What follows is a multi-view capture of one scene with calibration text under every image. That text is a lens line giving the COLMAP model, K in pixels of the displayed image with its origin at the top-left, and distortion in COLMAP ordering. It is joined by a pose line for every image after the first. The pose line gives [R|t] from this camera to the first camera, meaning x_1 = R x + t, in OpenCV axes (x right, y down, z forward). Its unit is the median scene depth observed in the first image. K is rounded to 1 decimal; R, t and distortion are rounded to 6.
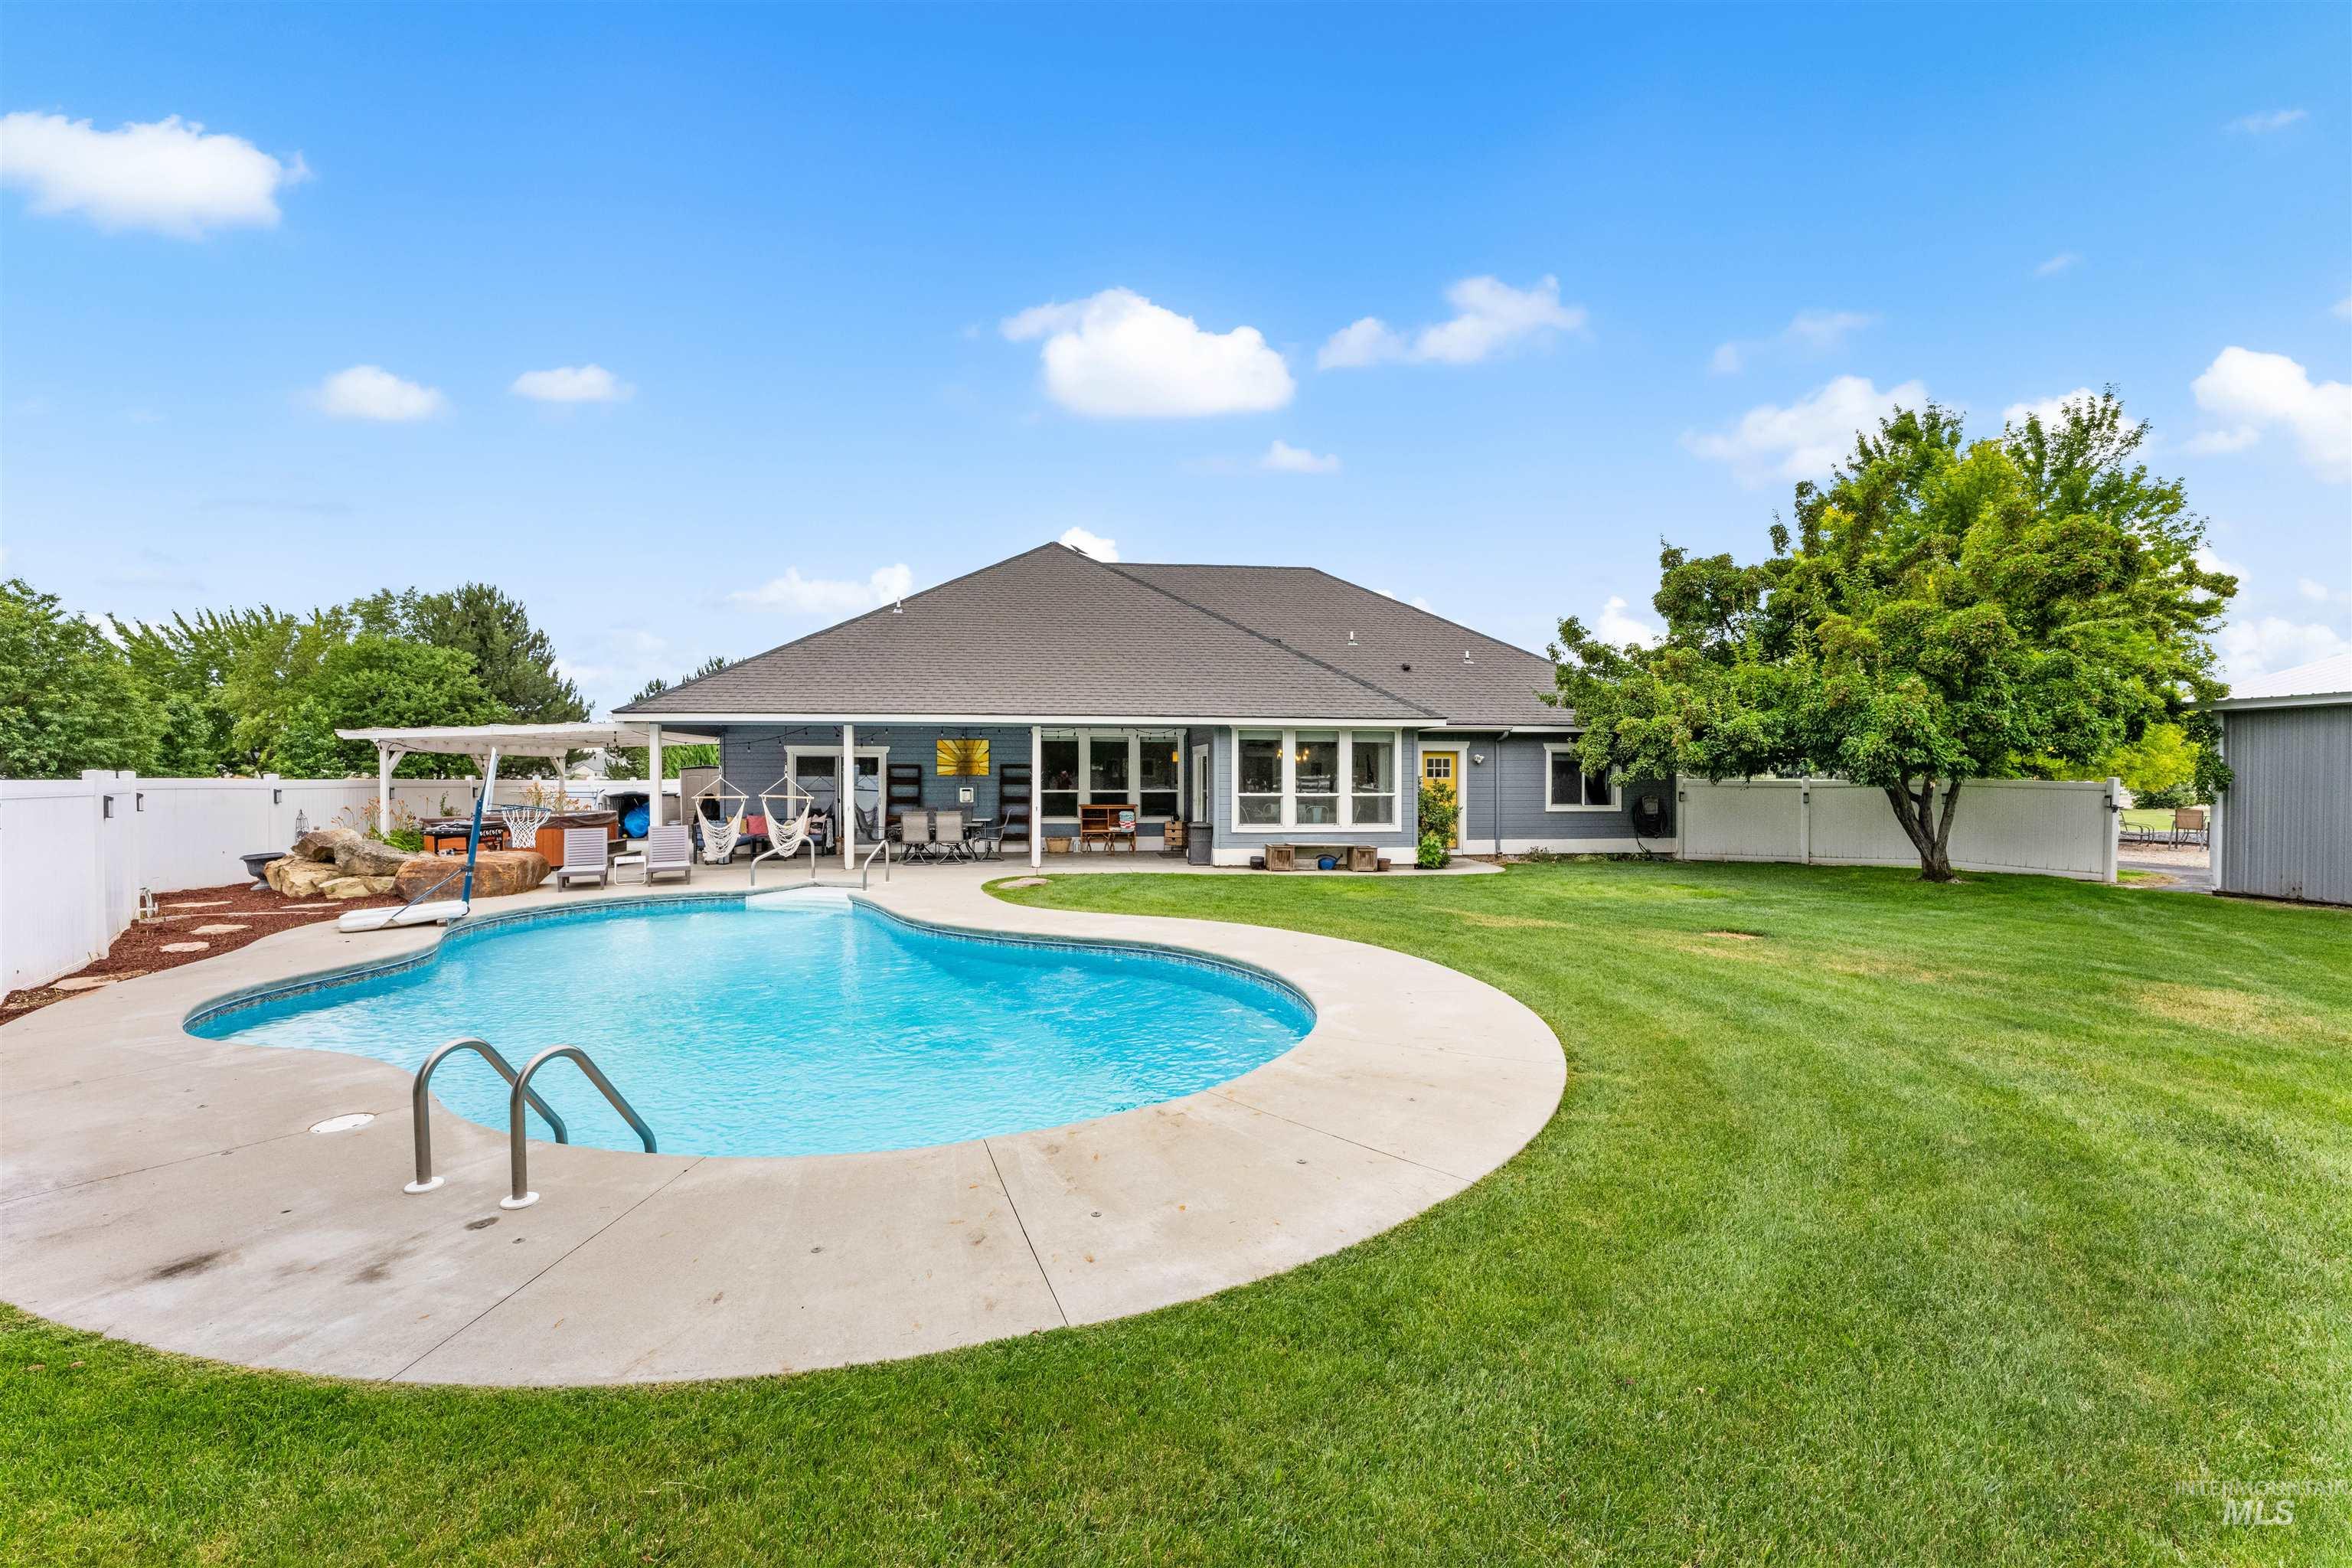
lens RADIAL K [[941.2, 0, 1179.8], [0, 941.2, 773.6], [0, 0, 1]] dist [-0.000767, -0.000574]
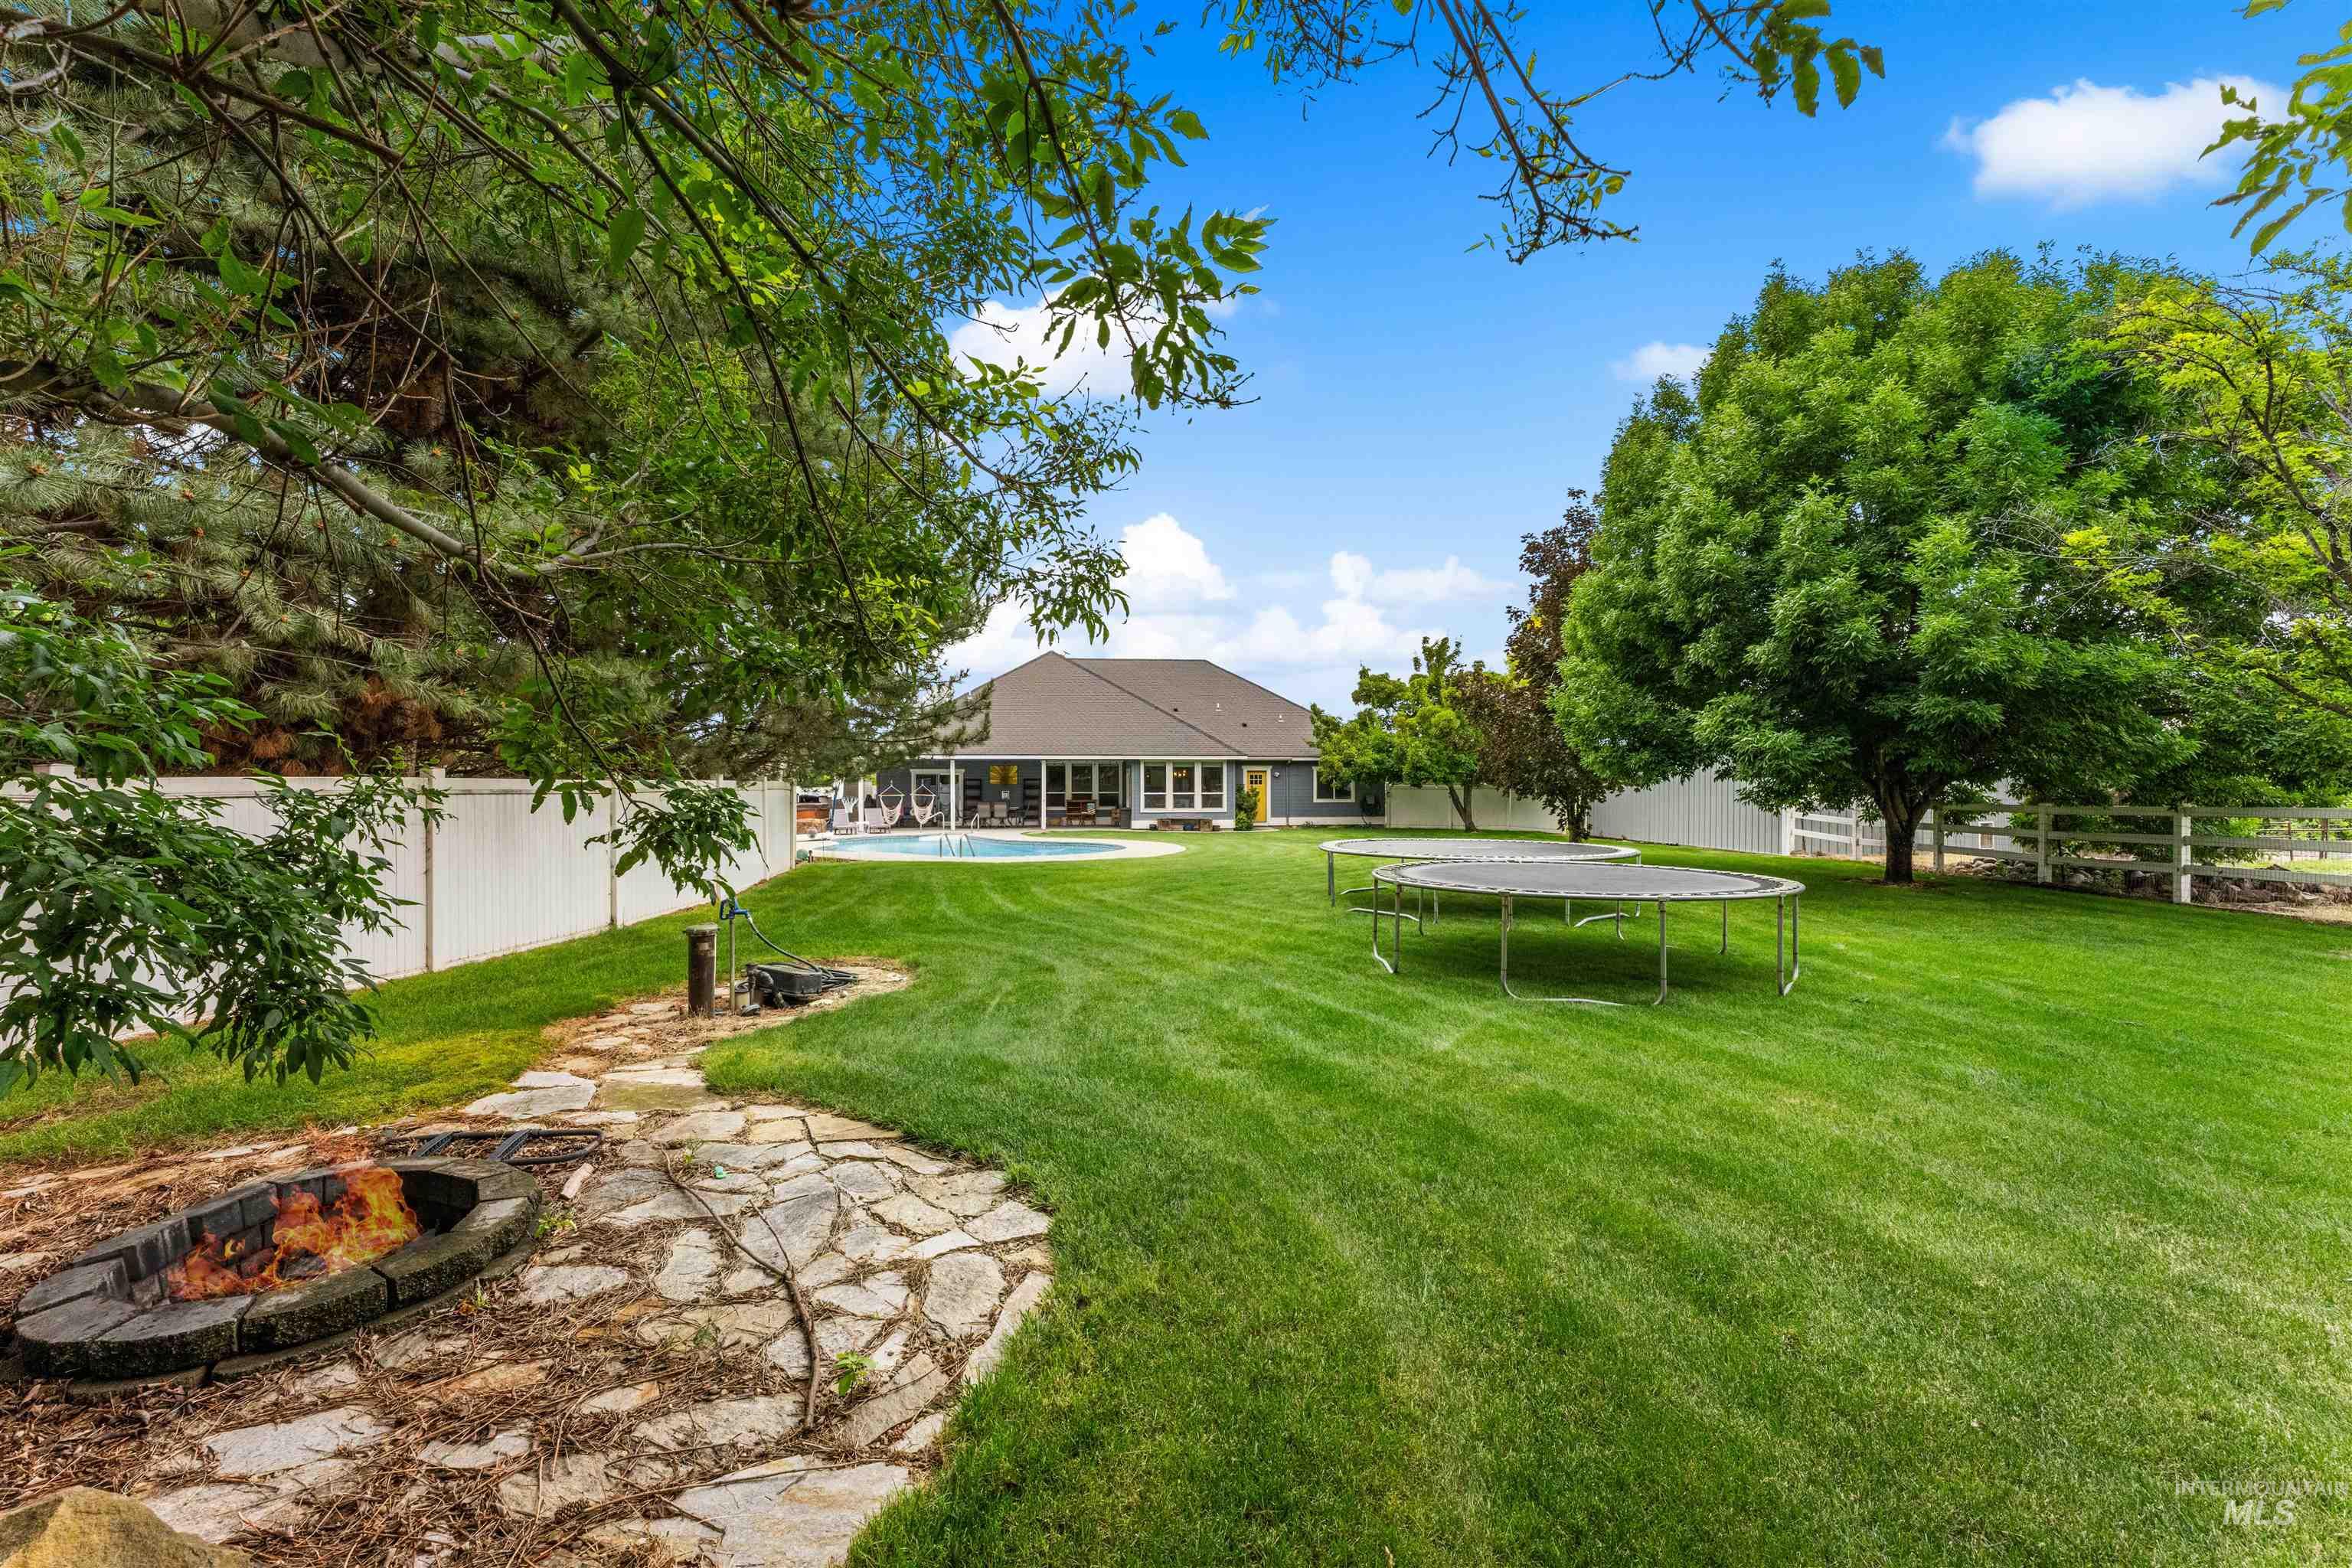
lens RADIAL K [[1026.9, 0, 1185.7], [0, 1026.9, 782.2], [0, 0, 1]] dist [-0.000091, 0.000006]
pose [[0.999986, -0.003661, 0.003822, 0.161497], [0.003648, 0.999987, 0.003530, -0.011068], [-0.003835, -0.003516, 0.999986, -1.357934]]
